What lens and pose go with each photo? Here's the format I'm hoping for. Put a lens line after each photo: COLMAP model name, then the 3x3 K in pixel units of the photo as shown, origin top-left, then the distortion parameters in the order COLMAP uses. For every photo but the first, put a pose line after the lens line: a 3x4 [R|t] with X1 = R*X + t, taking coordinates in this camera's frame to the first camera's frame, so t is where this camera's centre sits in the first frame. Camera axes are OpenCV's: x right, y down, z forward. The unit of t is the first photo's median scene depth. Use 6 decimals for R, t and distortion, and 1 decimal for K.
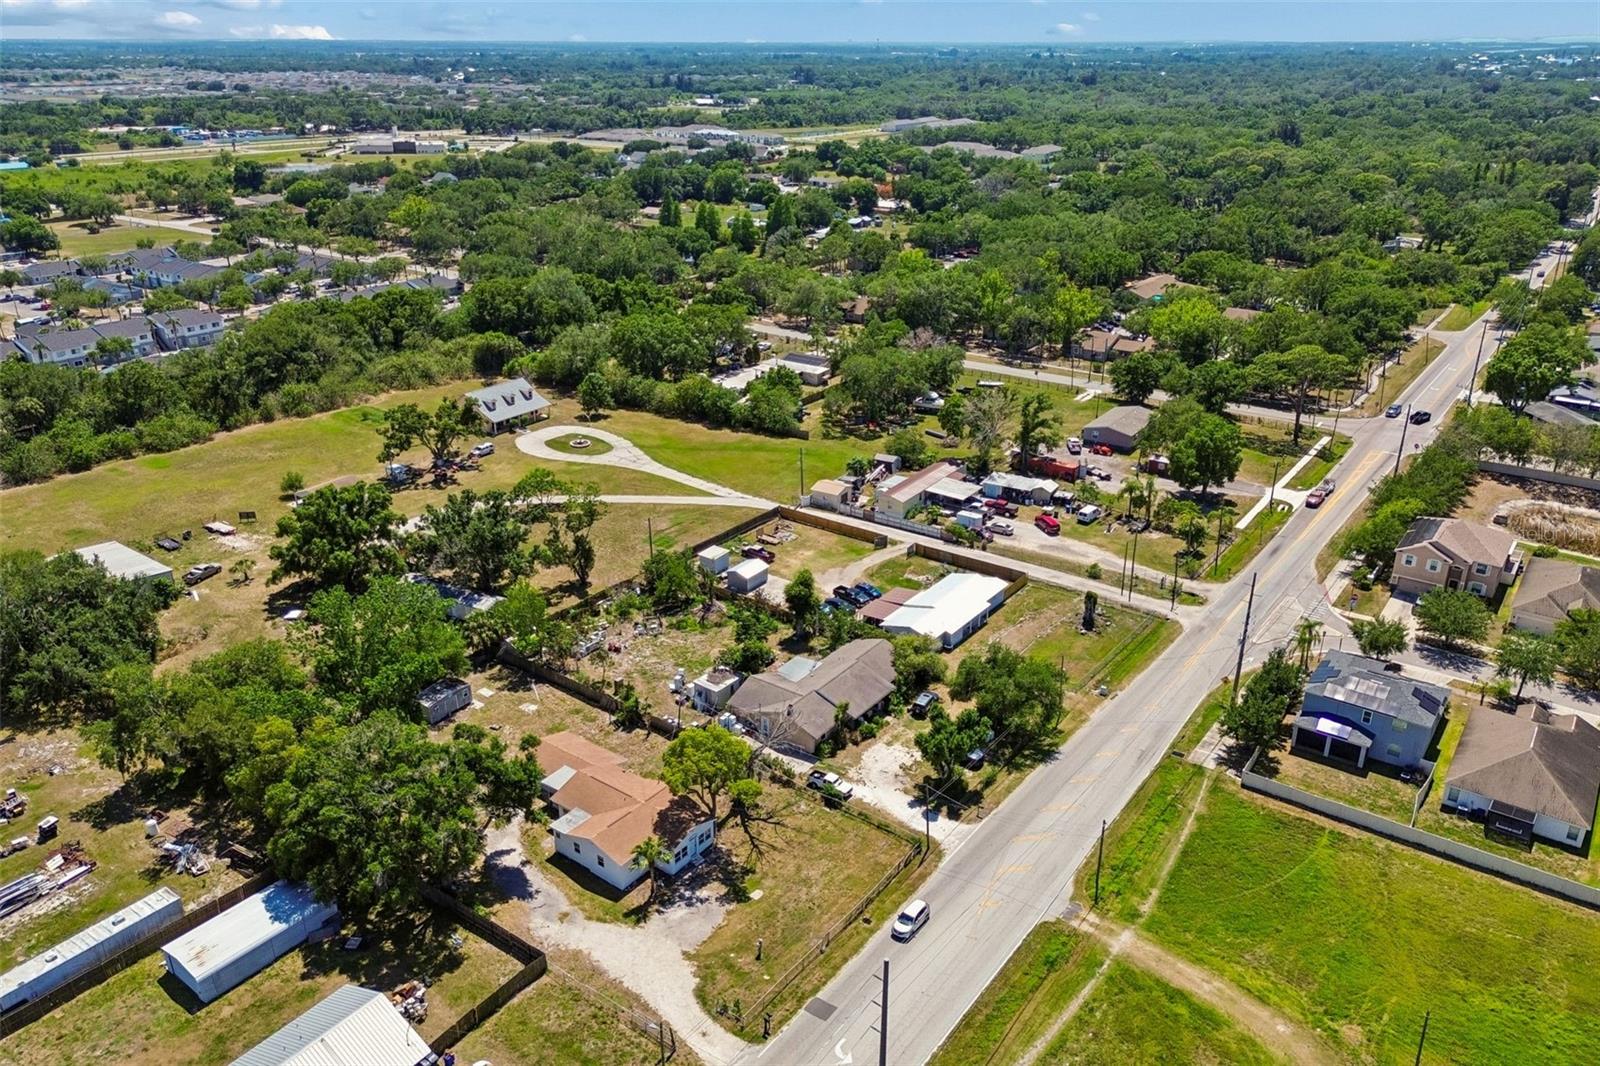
lens RADIAL K [[1141.8, 0, 812.2], [0, 1141.8, 532.8], [0, 0, 1]] dist [0.060628, -0.057168]
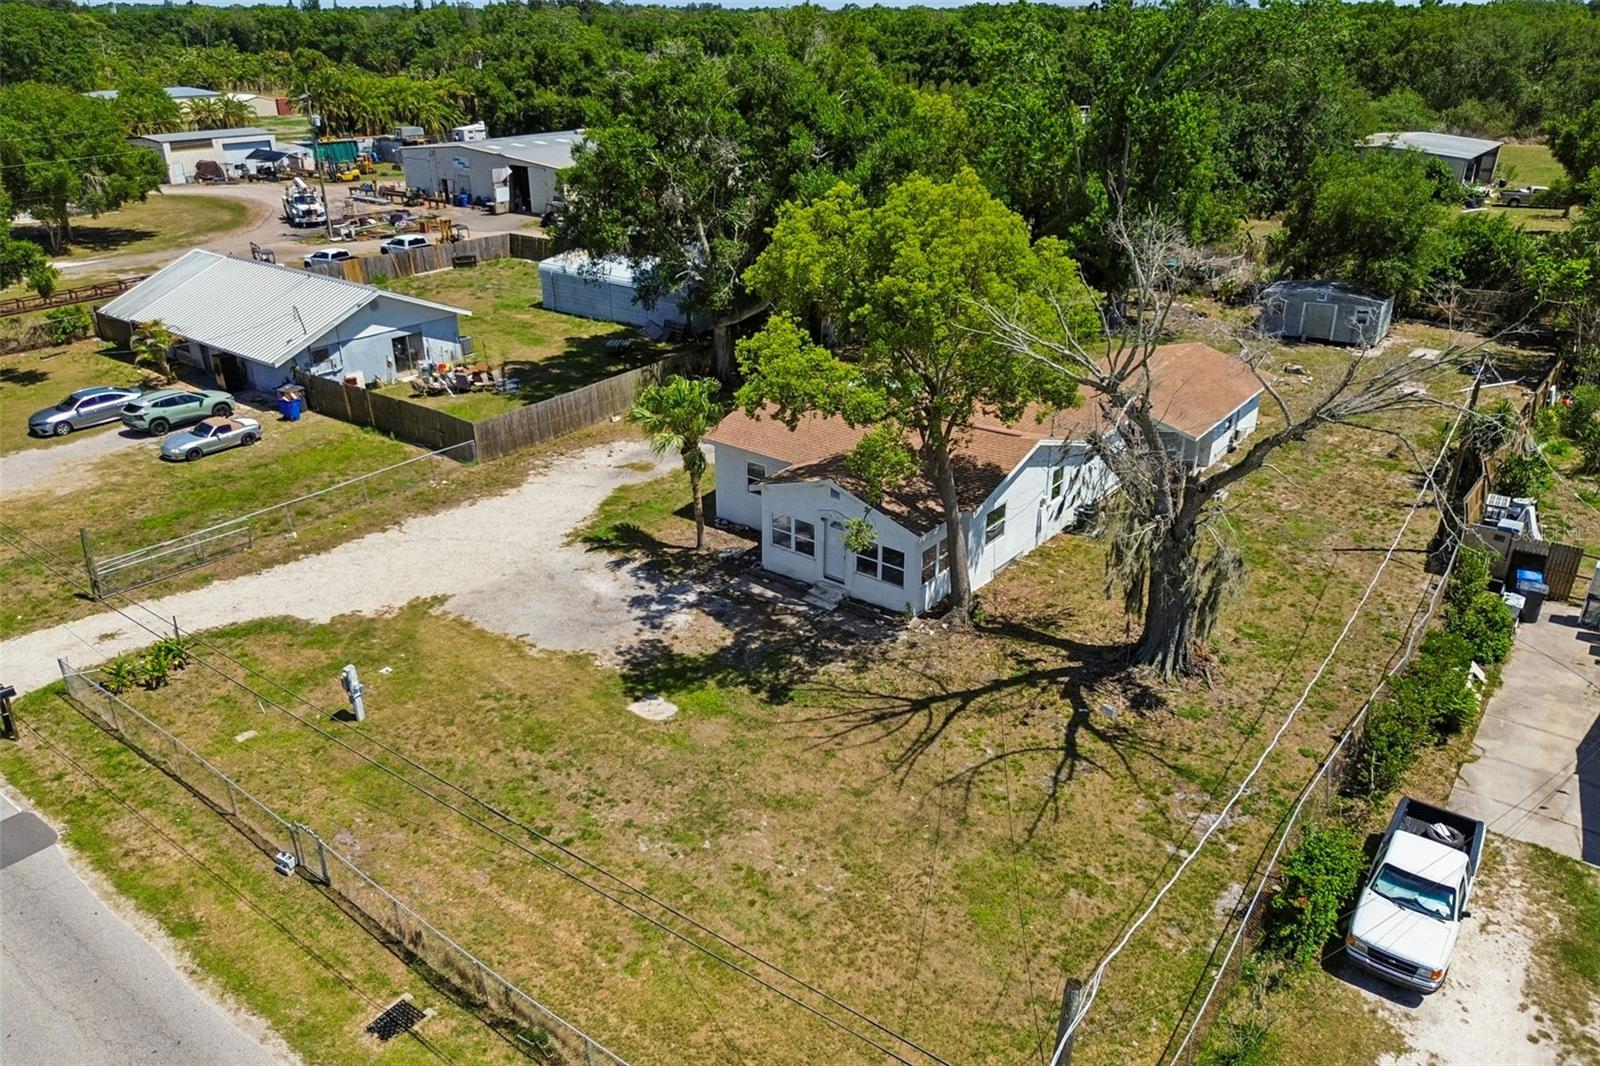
lens RADIAL K [[1141.8, 0, 802.4], [0, 1141.8, 535.8], [0, 0, 1]] dist [0.060628, -0.057168]
pose [[-0.026854, 0.407190, -0.912949, 0.172198], [-0.389428, 0.836865, 0.384710, 0.141622], [0.920665, 0.365859, 0.136098, 0.886166]]
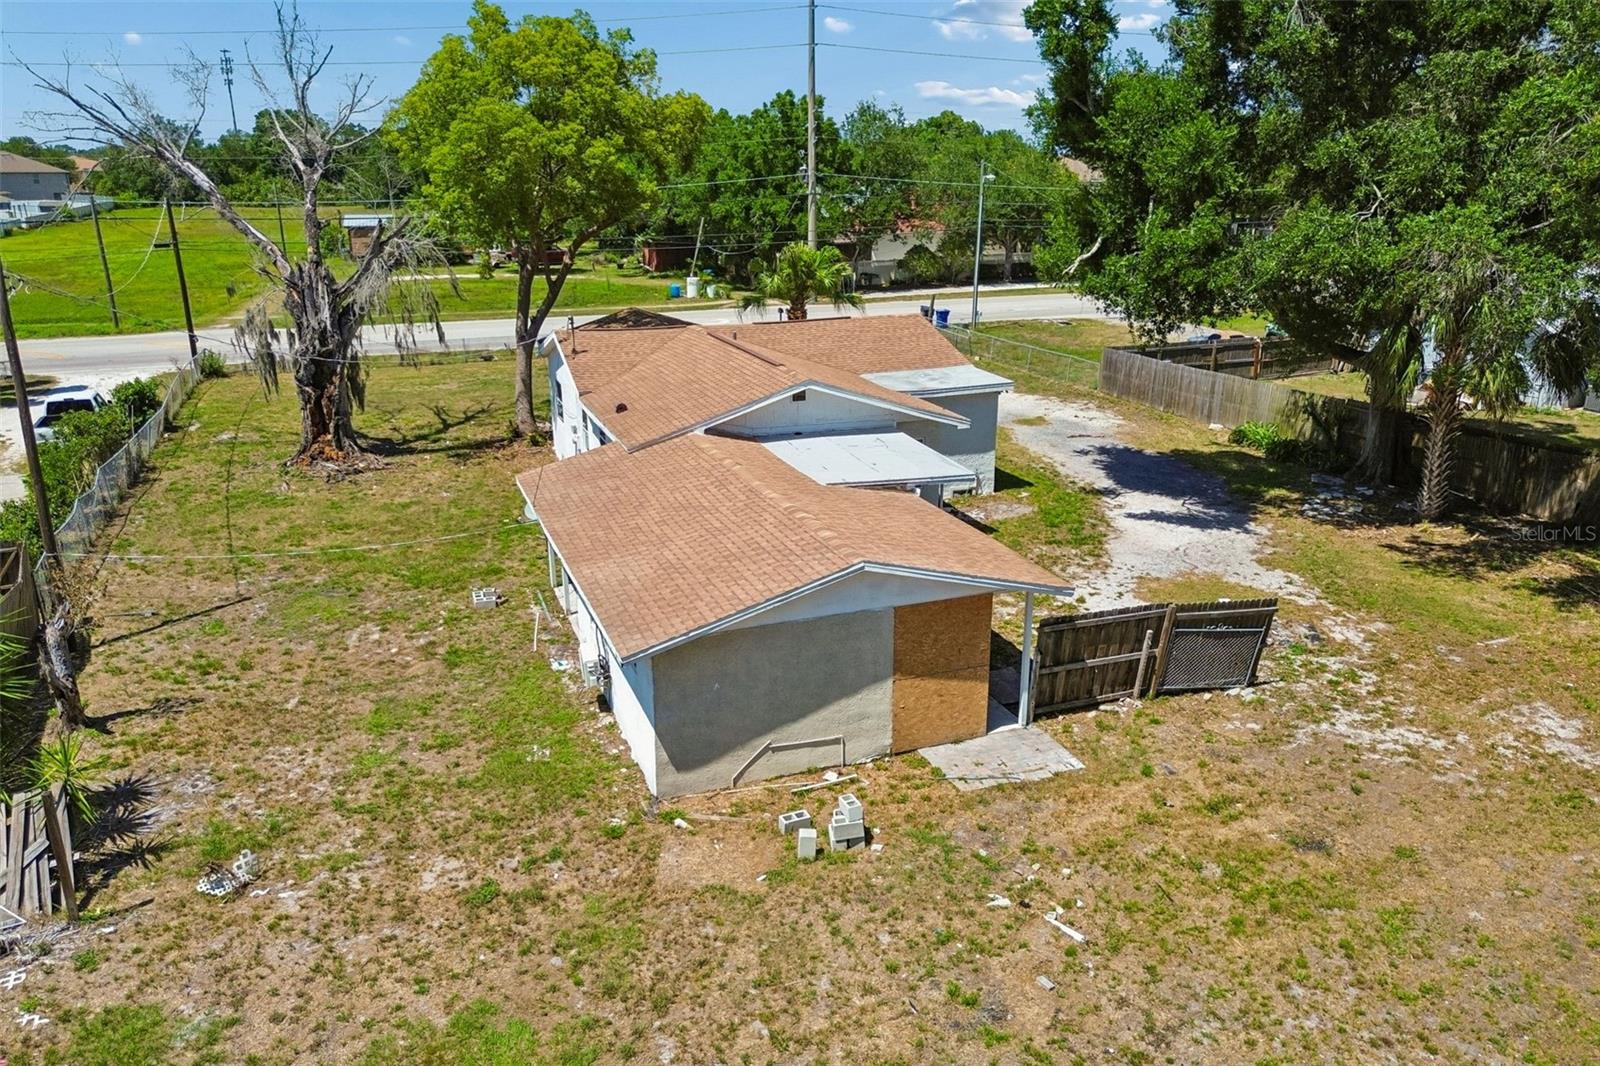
lens RADIAL K [[1141.8, 0, 793.1], [0, 1141.8, 523.1], [0, 0, 1]] dist [0.060628, -0.057168]
pose [[-0.824016, -0.174988, 0.538866, -0.317601], [0.218339, 0.779567, 0.587029, 0.103558], [-0.522805, 0.601377, -0.604169, 1.136799]]
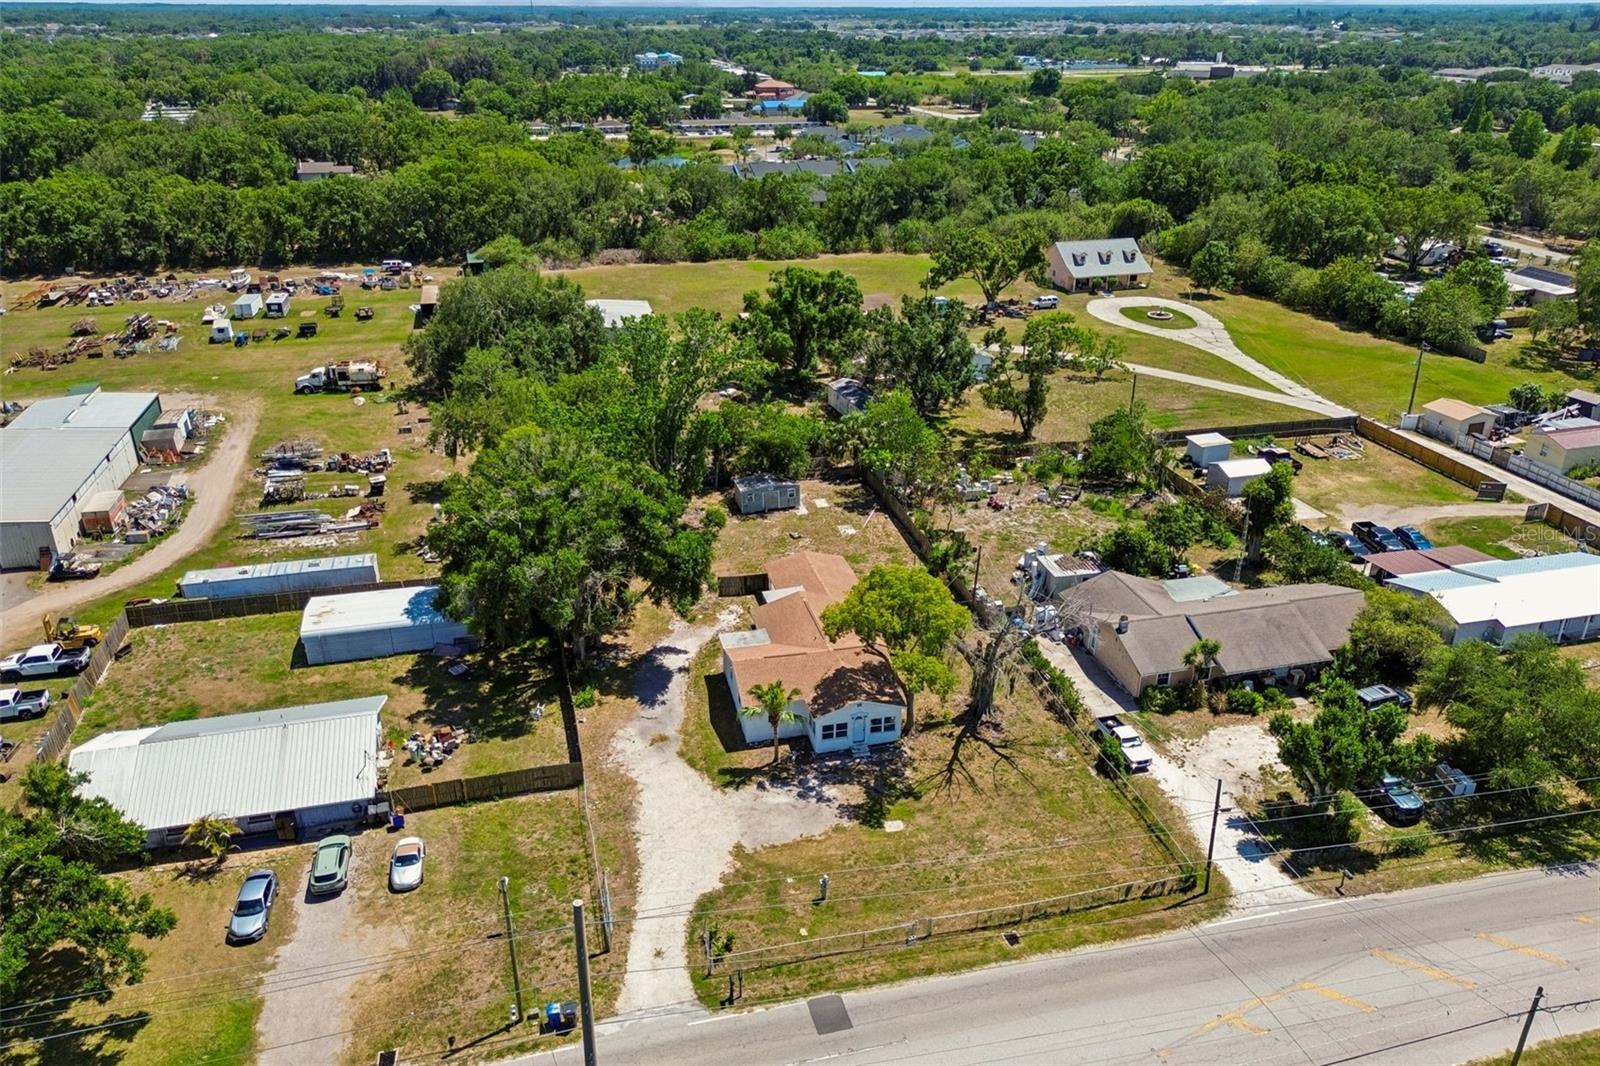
lens RADIAL K [[1141.8, 0, 804.9], [0, 1141.8, 522.4], [0, 0, 1]] dist [0.060628, -0.057168]
pose [[0.769200, 0.260686, -0.583416, 0.225335], [-0.250787, 0.962904, 0.099603, 0.086573], [0.587739, 0.069699, 0.806043, 0.390038]]
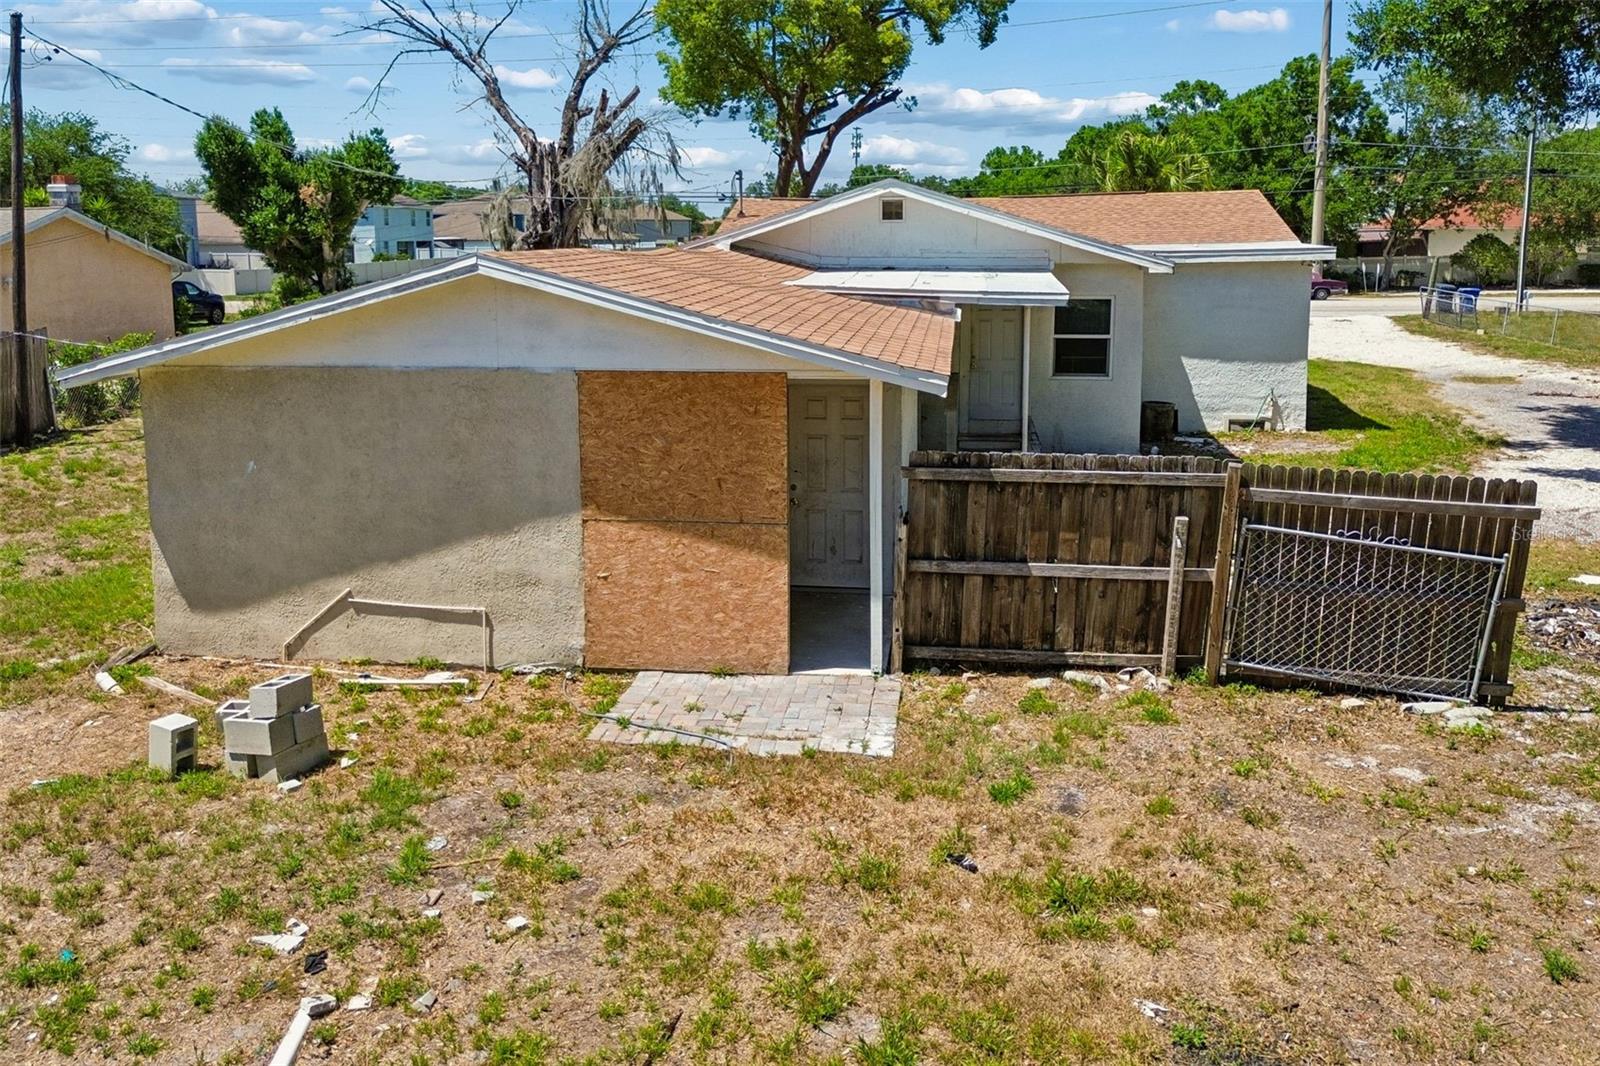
lens RADIAL K [[1185.4, 0, 803.8], [0, 1185.4, 393.8], [0, 0, 1]] dist [0.044832, -0.033601]
pose [[-0.456279, -0.119999, 0.881709, -0.329432], [0.352958, 0.885176, 0.303124, 0.180714], [-0.816842, 0.449515, -0.361532, 1.067430]]
